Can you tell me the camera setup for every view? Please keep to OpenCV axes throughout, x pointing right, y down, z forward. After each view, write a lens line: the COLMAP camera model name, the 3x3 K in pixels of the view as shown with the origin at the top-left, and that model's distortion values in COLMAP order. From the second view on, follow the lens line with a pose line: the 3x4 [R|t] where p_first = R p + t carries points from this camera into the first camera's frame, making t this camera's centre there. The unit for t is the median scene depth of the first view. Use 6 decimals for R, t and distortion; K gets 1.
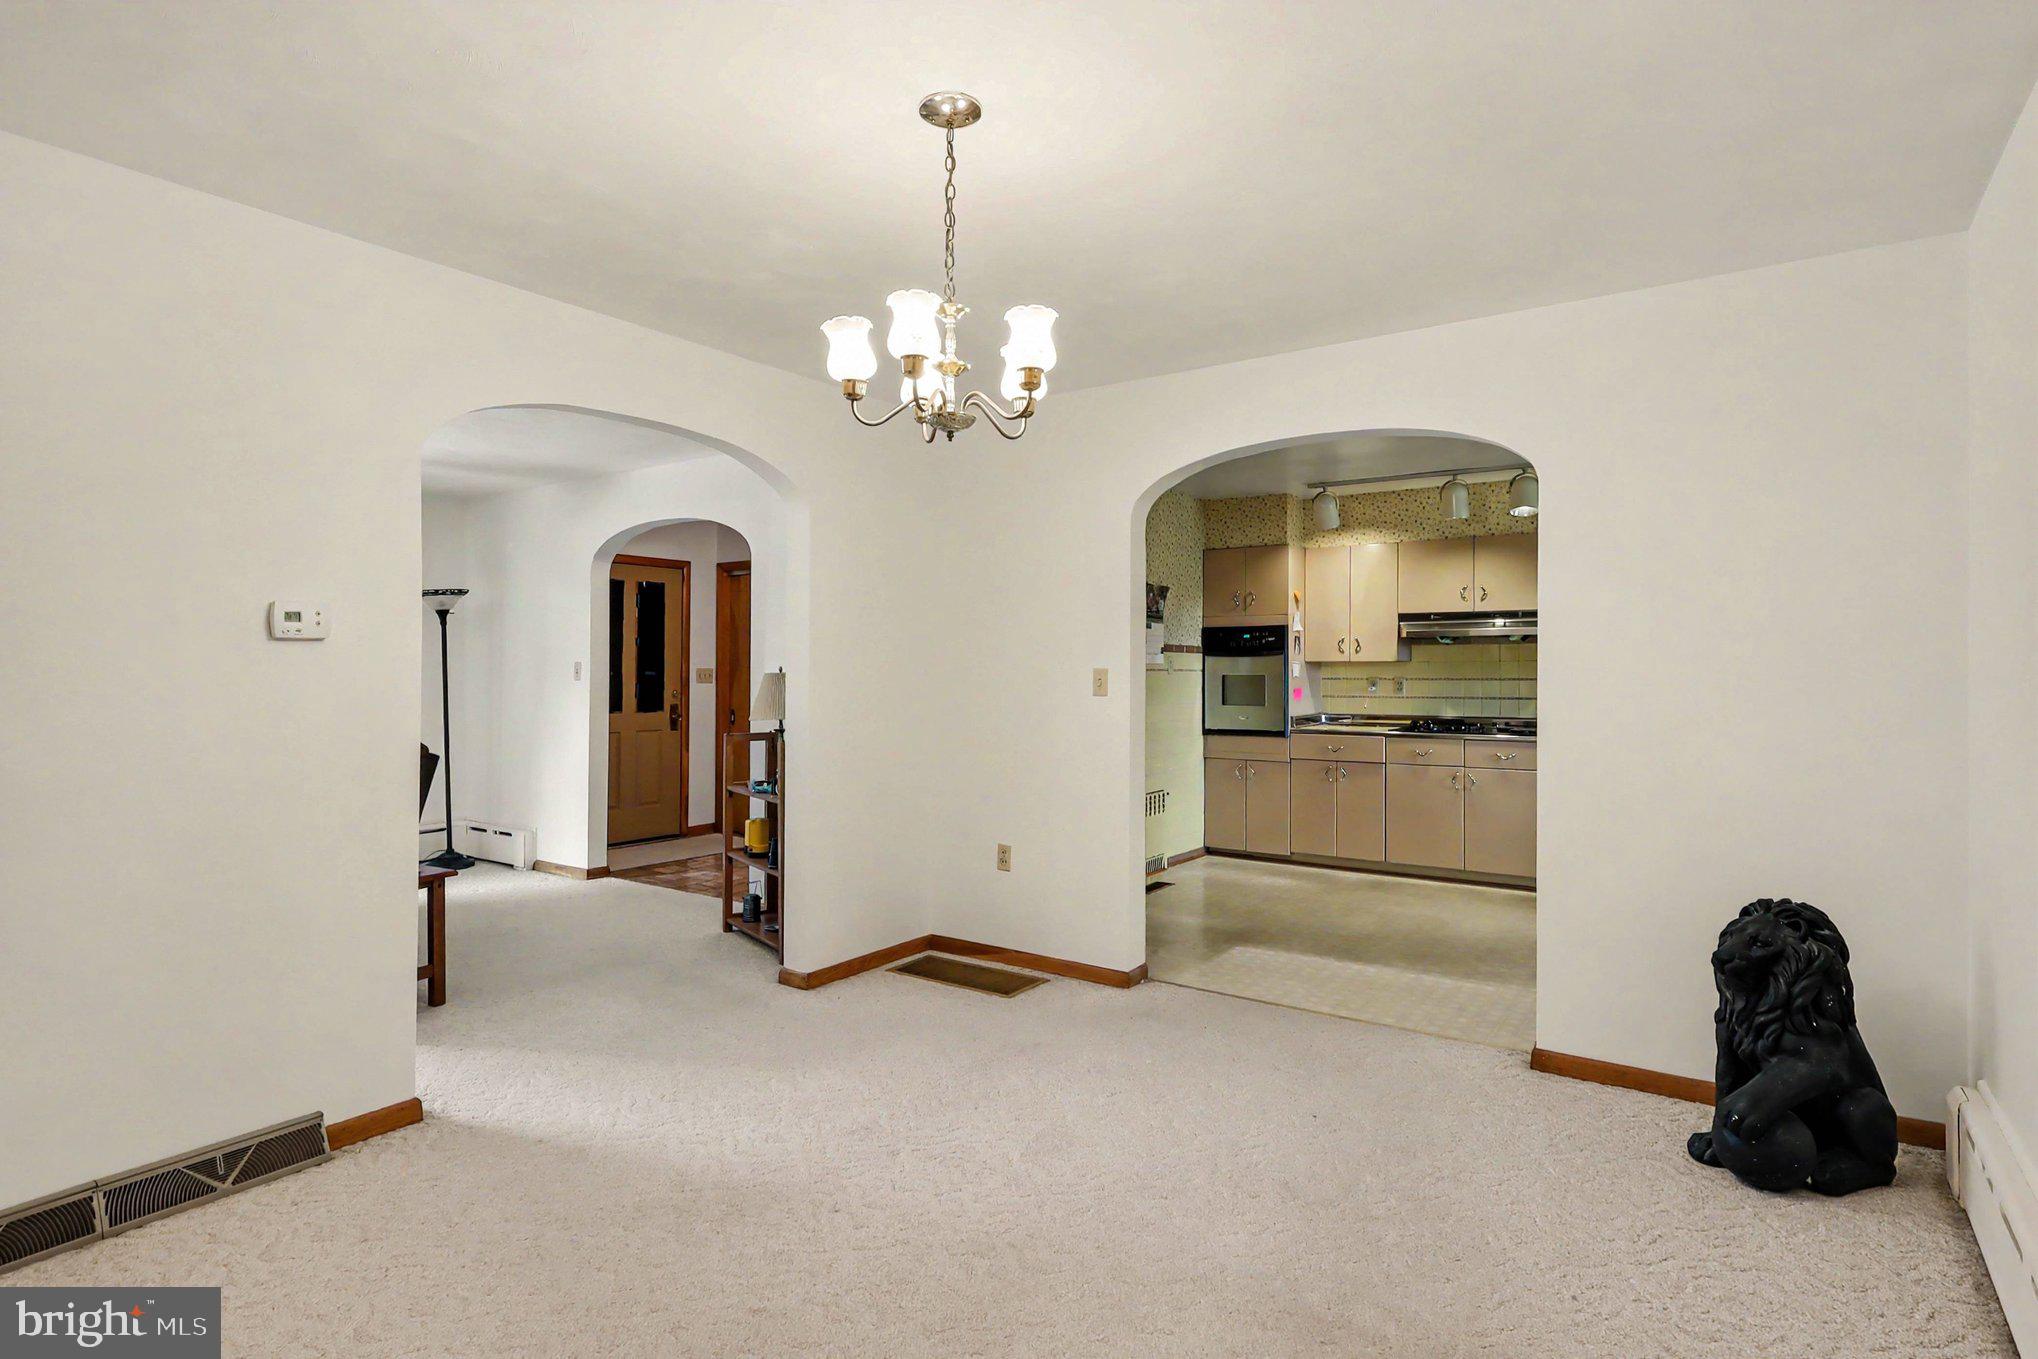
lens RADIAL K [[1059.3, 0, 1020.6], [0, 1059.3, 680.0], [0, 0, 1]] dist [0.002551, 0.000526]
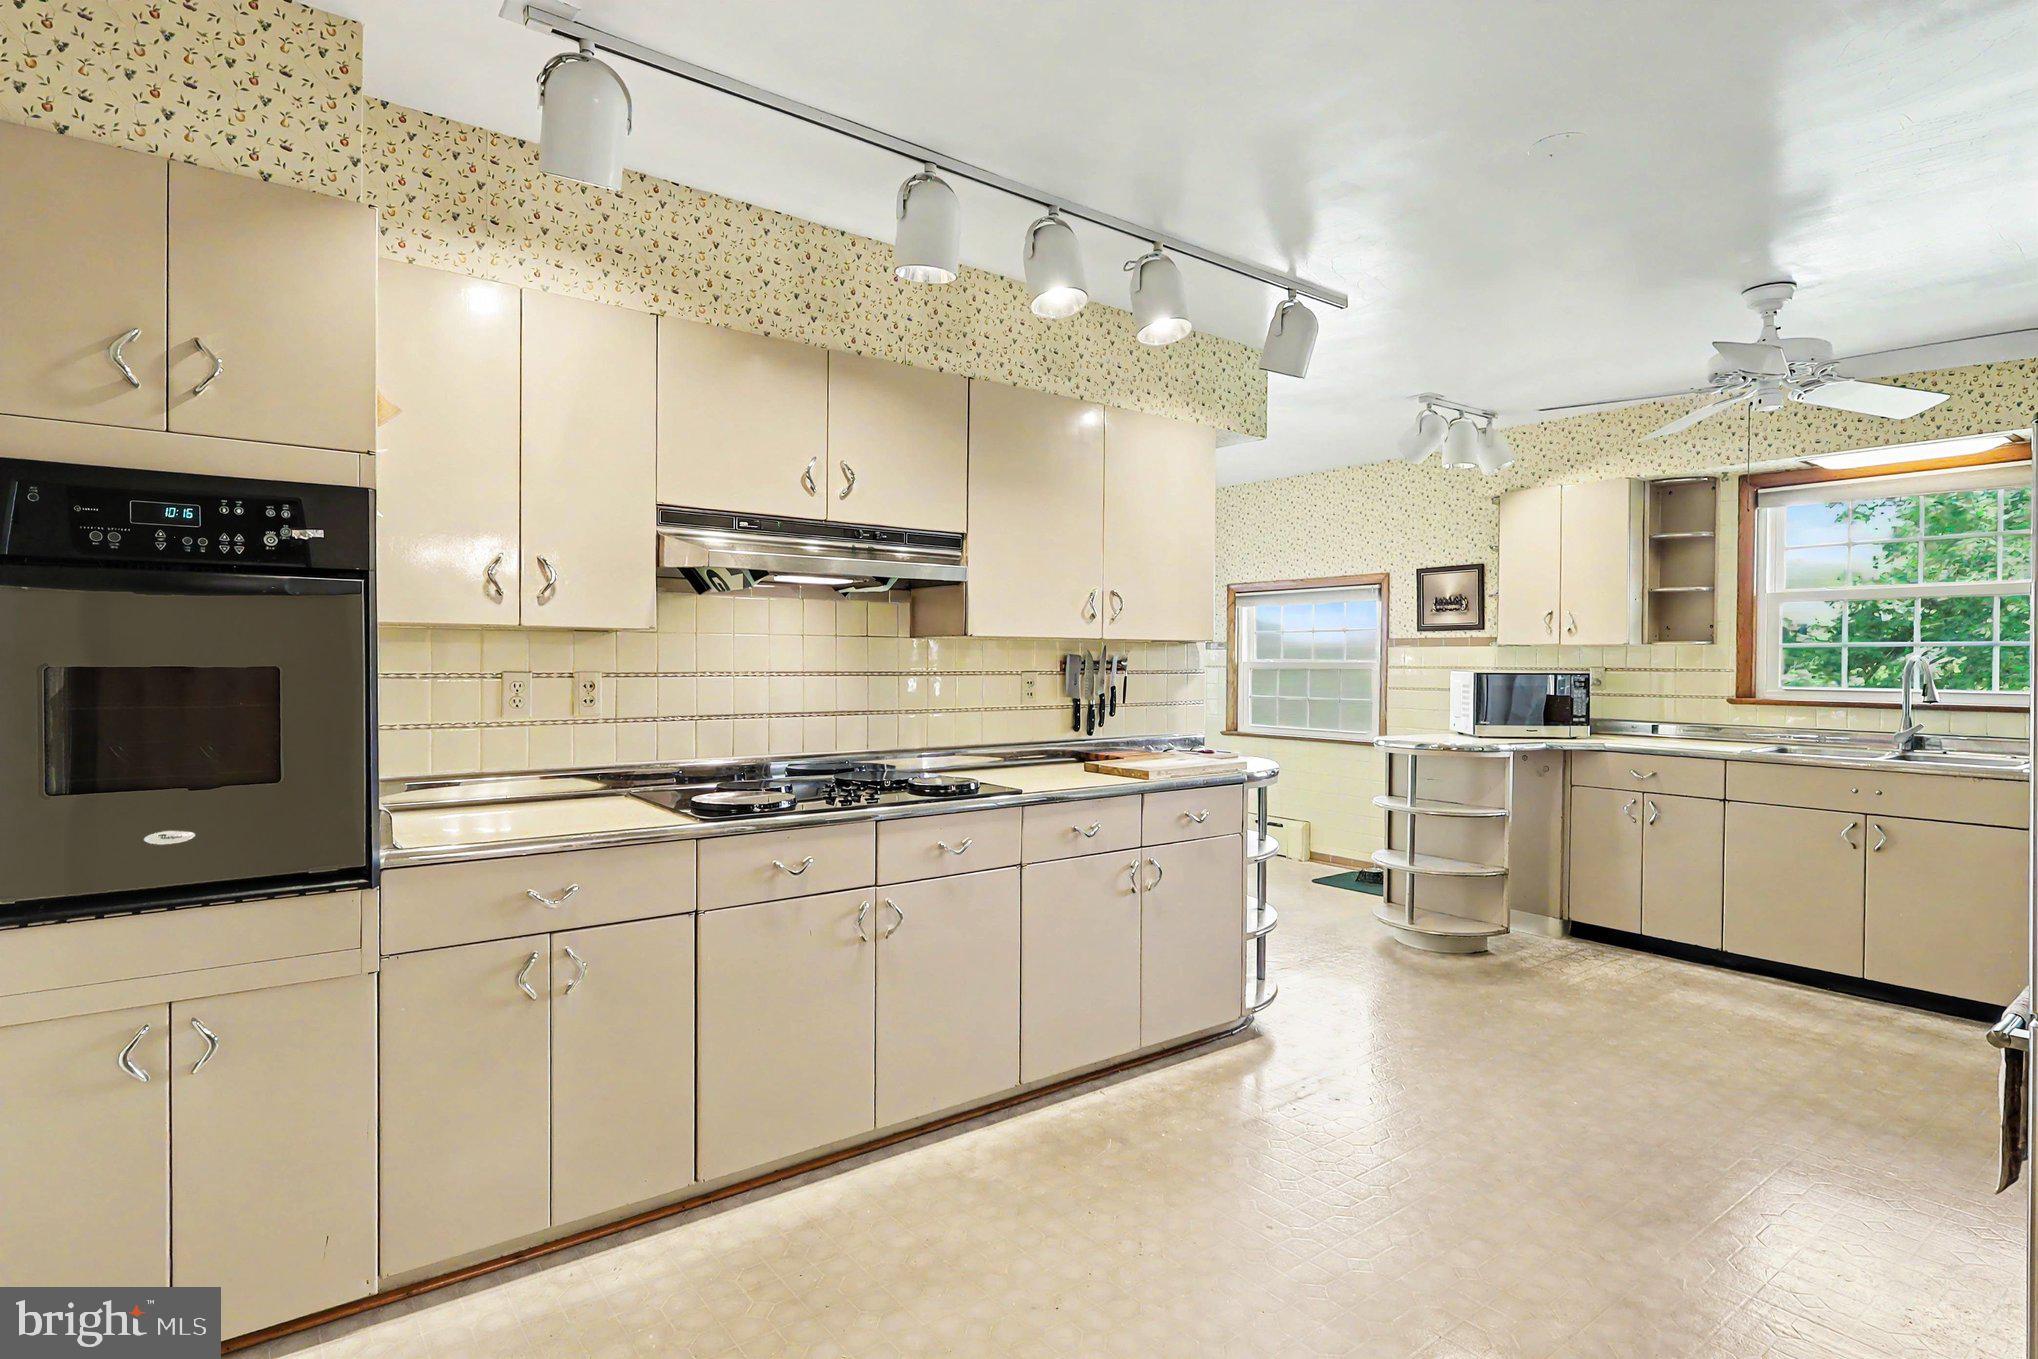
lens RADIAL K [[1059.3, 0, 1021.5], [0, 1059.3, 681.5], [0, 0, 1]] dist [0.002551, 0.000526]
pose [[0.271041, -0.020137, 0.962357, 0.024870], [-0.005334, 0.999734, 0.022421, -0.008144], [-0.962553, -0.011210, 0.270862, 0.762077]]
